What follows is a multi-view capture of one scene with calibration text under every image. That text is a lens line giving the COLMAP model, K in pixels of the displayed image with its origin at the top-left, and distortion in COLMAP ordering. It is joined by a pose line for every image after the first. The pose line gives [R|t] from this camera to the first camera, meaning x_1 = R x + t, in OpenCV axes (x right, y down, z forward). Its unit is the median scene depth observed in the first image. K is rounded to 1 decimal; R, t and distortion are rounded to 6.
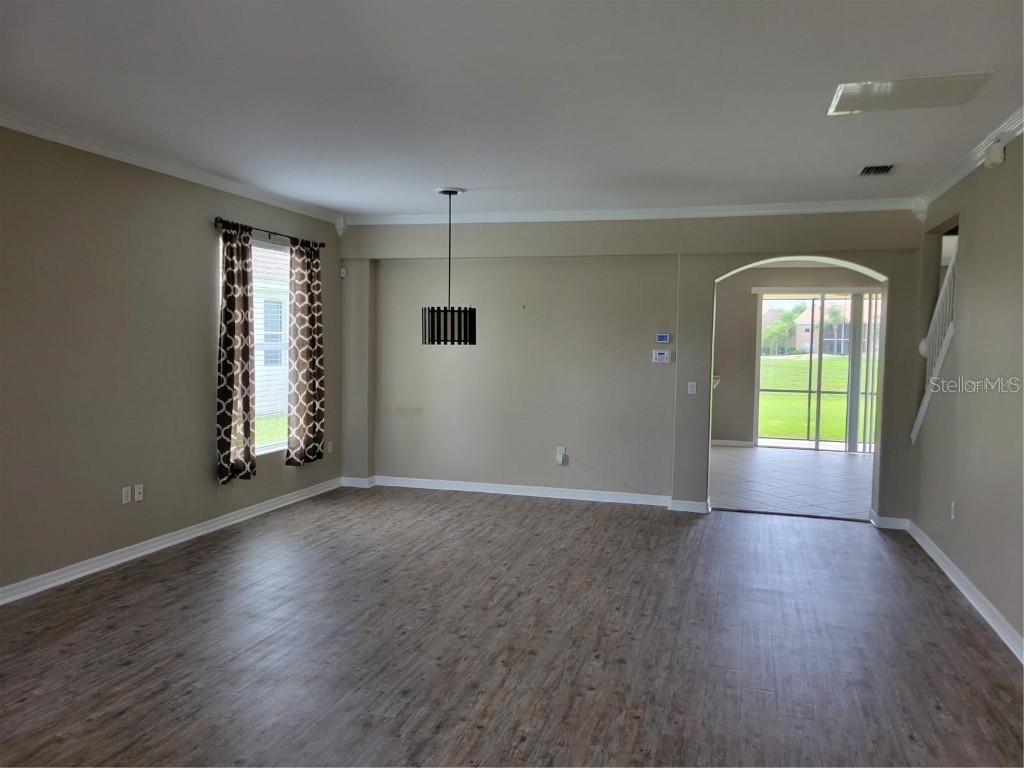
lens RADIAL K [[771.1, 0, 513.1], [0, 771.1, 382.9], [0, 0, 1]] dist [0.049123, -0.011899]
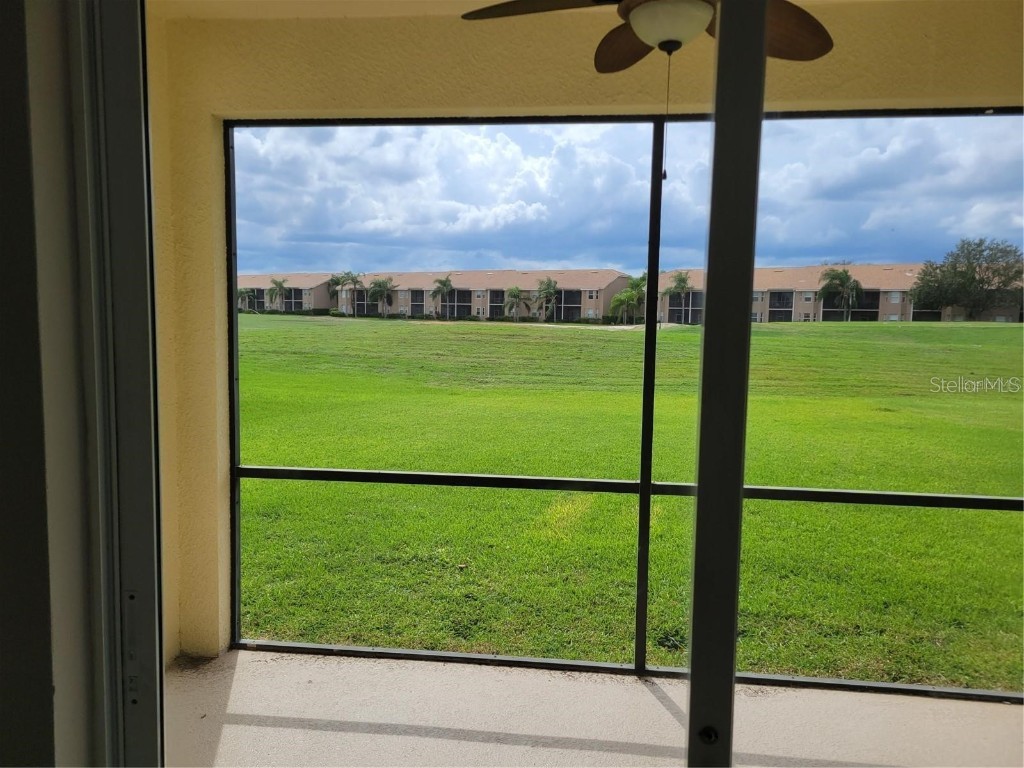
lens RADIAL K [[771.1, 0, 511.6], [0, 771.1, 381.0], [0, 0, 1]] dist [0.049123, -0.011899]
pose [[0.983912, 0.002418, 0.178637, 0.047547], [-0.009364, 0.999232, 0.038051, -0.001864], [-0.178408, -0.039111, 0.983179, 0.123756]]
